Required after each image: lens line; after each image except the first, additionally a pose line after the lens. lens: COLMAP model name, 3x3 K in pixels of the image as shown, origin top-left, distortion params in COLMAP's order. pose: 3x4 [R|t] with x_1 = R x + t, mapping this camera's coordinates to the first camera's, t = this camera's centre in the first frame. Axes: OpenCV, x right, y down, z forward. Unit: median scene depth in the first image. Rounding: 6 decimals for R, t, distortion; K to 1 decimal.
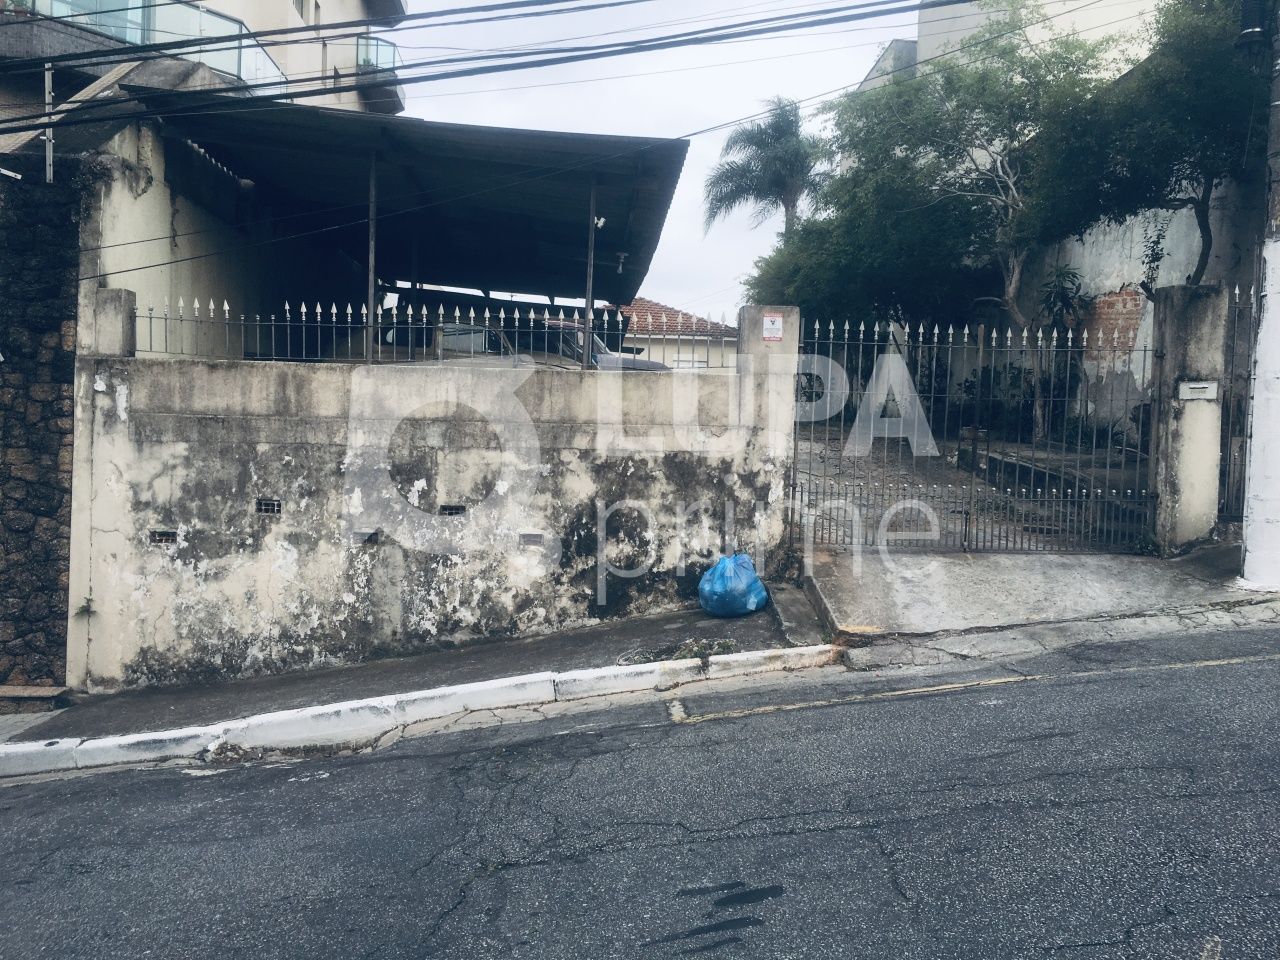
lens RADIAL K [[1085.8, 0, 634.2], [0, 1085.8, 478.6], [0, 0, 1]] dist [0.072575, -0.058463]
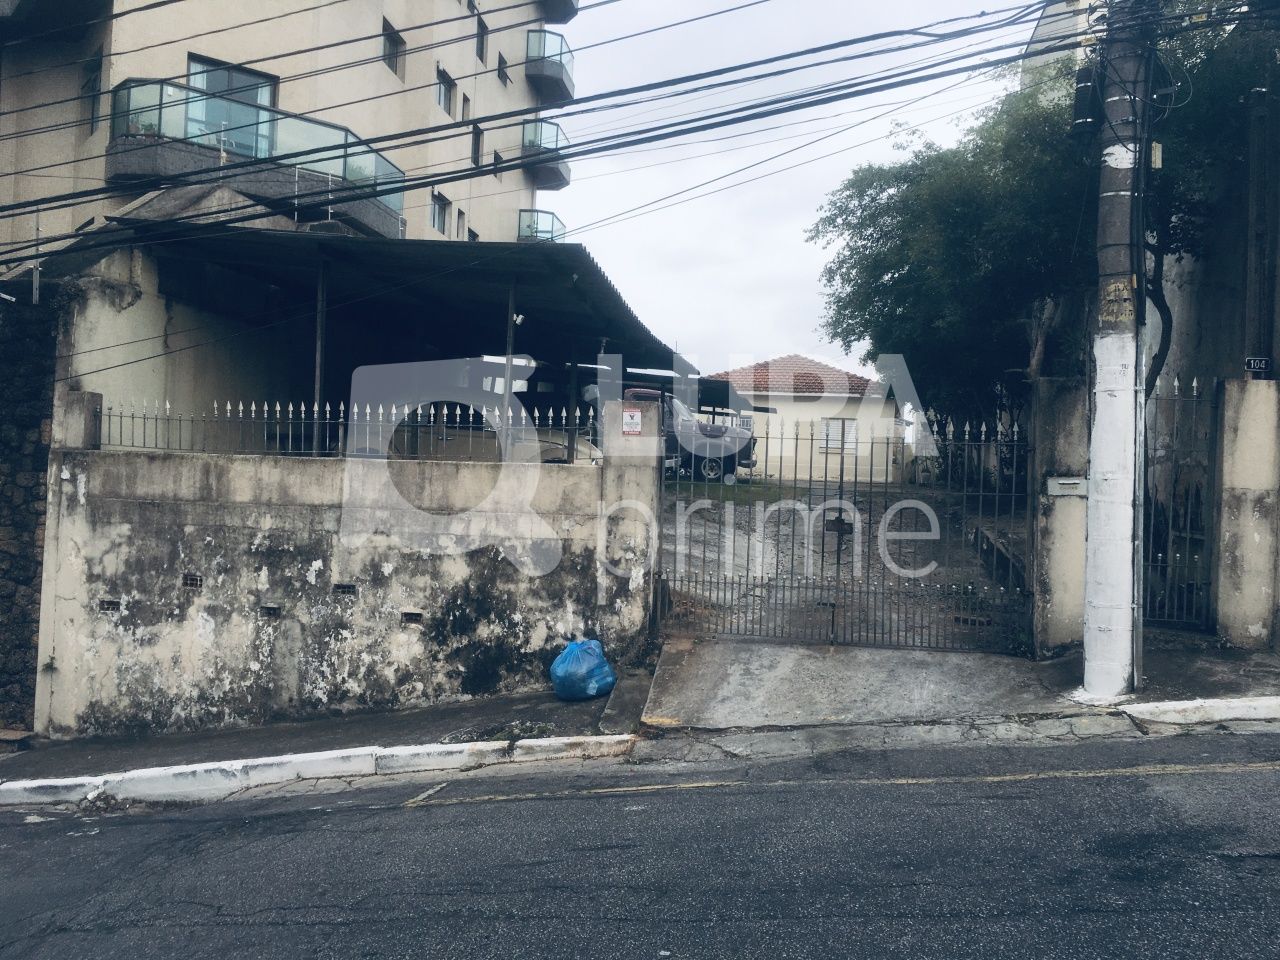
lens RADIAL K [[1085.8, 0, 648.3], [0, 1085.8, 478.7], [0, 0, 1]] dist [0.072575, -0.058463]
pose [[0.976365, 0.008277, -0.215968, 0.368900], [-0.017409, 0.999031, -0.040414, -0.042639], [0.215425, 0.043219, 0.975564, -0.010276]]
